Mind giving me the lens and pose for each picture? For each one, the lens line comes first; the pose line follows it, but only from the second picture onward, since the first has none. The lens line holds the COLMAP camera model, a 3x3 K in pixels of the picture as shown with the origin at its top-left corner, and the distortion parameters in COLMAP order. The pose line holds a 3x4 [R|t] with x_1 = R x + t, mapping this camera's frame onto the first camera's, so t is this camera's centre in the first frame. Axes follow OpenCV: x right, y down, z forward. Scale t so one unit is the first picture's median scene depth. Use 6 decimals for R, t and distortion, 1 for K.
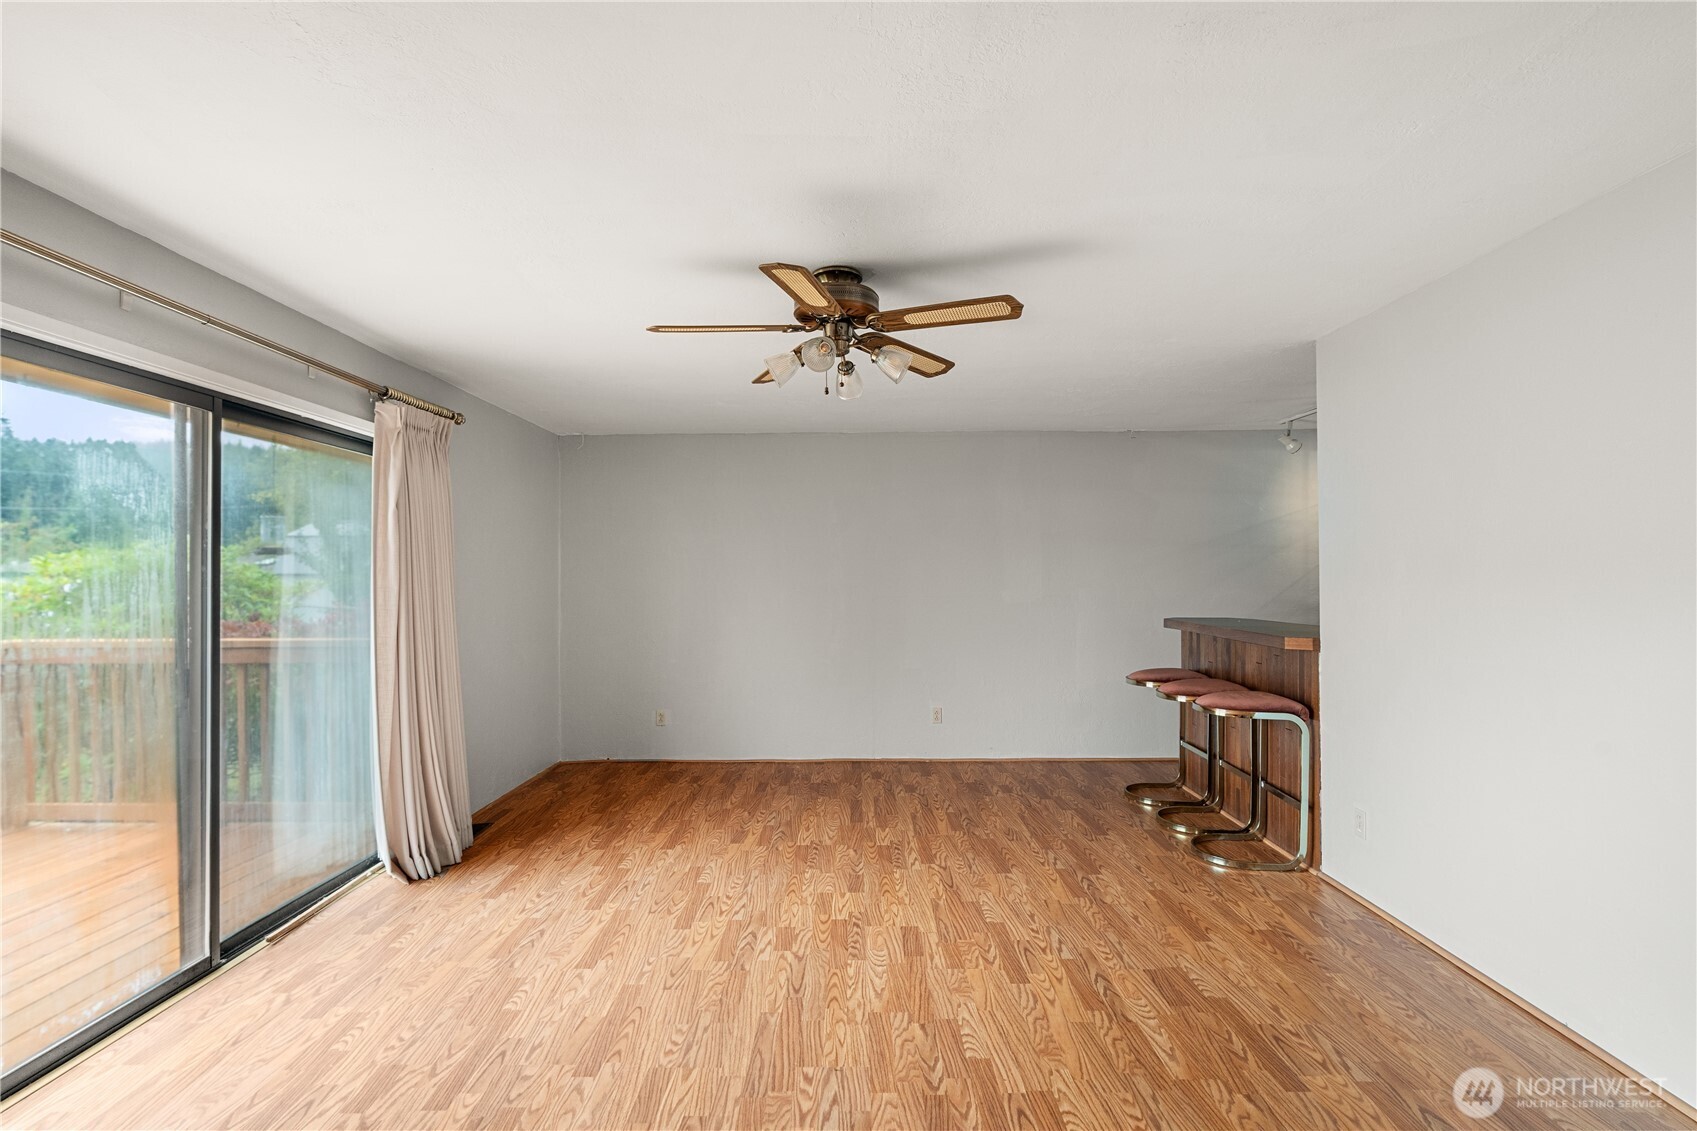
lens RADIAL K [[794.0, 0, 848.5], [0, 794.0, 565.5], [0, 0, 1]] dist [-0.004860, 0.000645]
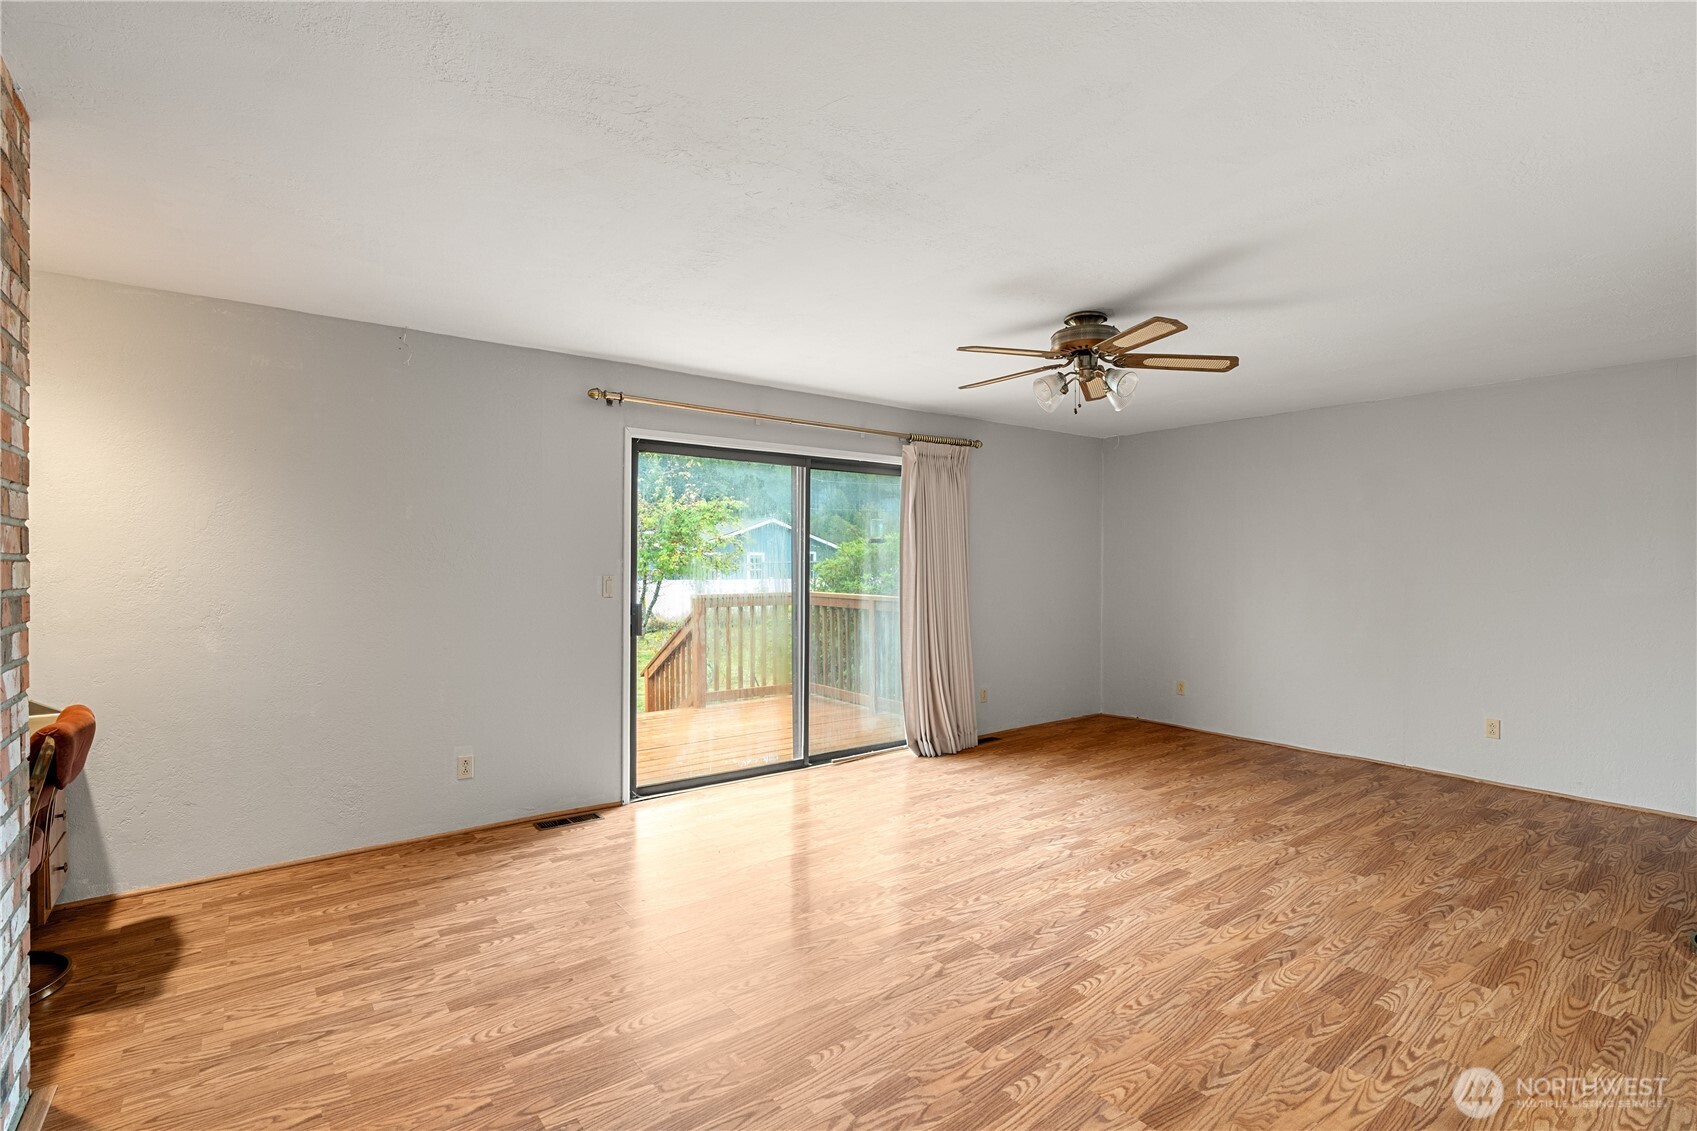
lens RADIAL K [[806.1, 0, 855.3], [0, 806.1, 561.3], [0, 0, 1]] dist [-0.001167, 0.001601]
pose [[0.615211, 0.008528, -0.788316, 0.709040], [0.005216, 0.999876, 0.014888, -0.001368], [0.788345, -0.013271, 0.615090, -0.064241]]
